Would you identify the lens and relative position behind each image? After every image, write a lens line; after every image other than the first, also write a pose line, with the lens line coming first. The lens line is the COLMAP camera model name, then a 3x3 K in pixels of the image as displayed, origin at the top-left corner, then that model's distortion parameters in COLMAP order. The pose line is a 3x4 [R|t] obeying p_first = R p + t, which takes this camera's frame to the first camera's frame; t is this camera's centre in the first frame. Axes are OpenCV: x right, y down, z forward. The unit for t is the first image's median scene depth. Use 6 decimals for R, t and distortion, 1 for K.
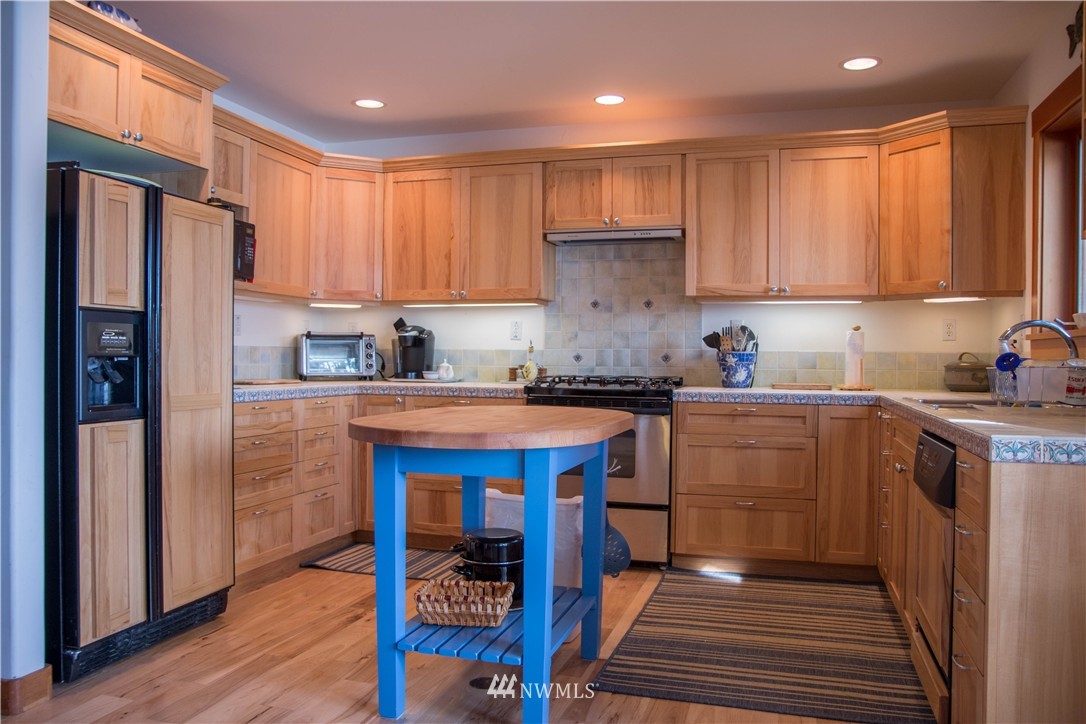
lens RADIAL K [[843.0, 0, 540.5], [0, 843.0, 365.6], [0, 0, 1]] dist [-0.116724, 0.110453]
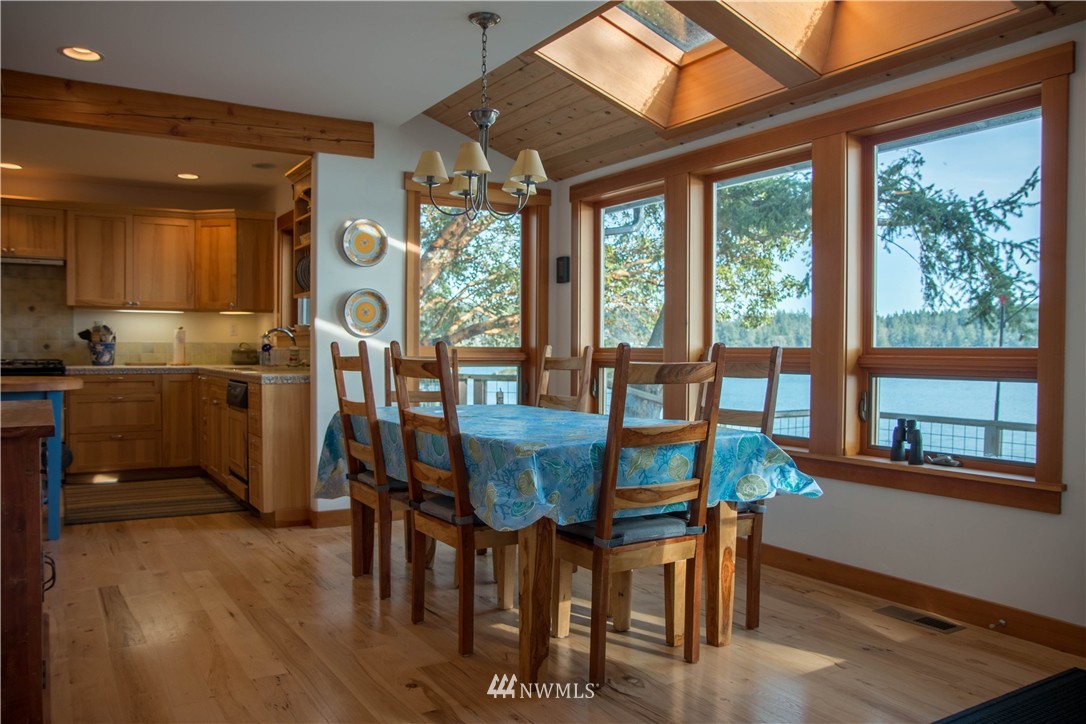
lens RADIAL K [[843.0, 0, 540.5], [0, 843.0, 365.6], [0, 0, 1]] dist [-0.116724, 0.110453]
pose [[0.668477, -0.020225, 0.743458, -0.362946], [0.008362, 0.999771, 0.019679, 0.003377], [-0.743686, -0.006938, 0.668493, -0.628190]]
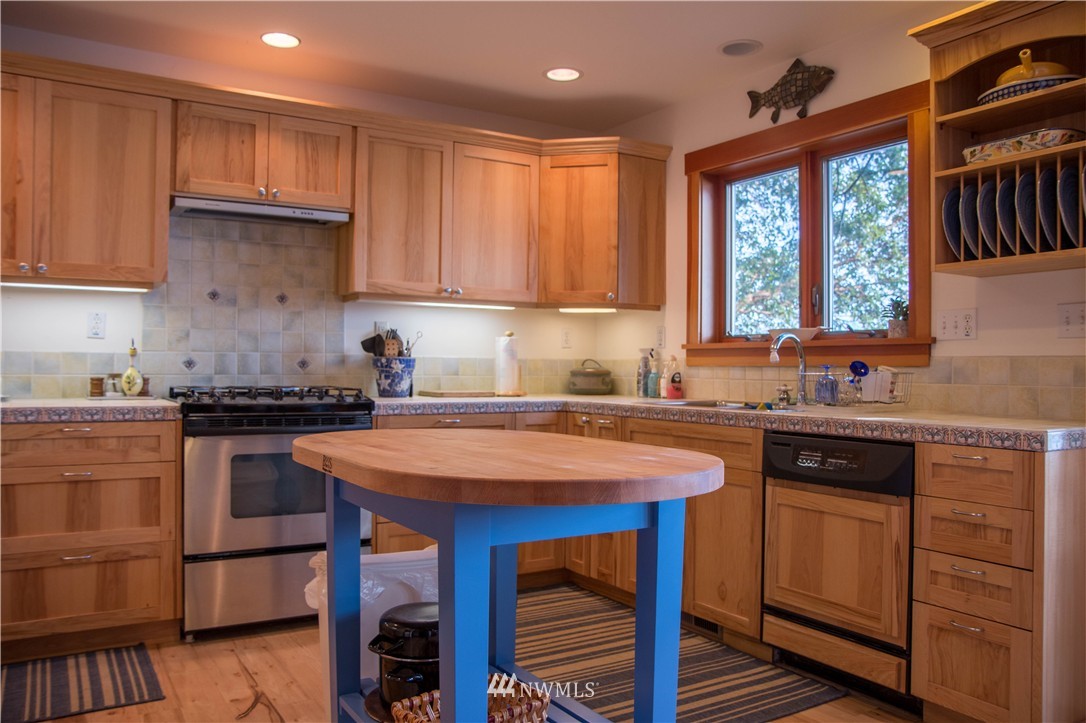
lens RADIAL K [[827.2, 0, 543.0], [0, 827.2, 361.5], [0, 0, 1]] dist [-0.114728, 0.100252]
pose [[0.666823, 0.002138, 0.745213, -0.330252], [0.005371, 0.999956, -0.007675, -0.004349], [-0.745197, 0.009120, 0.666782, 0.303157]]
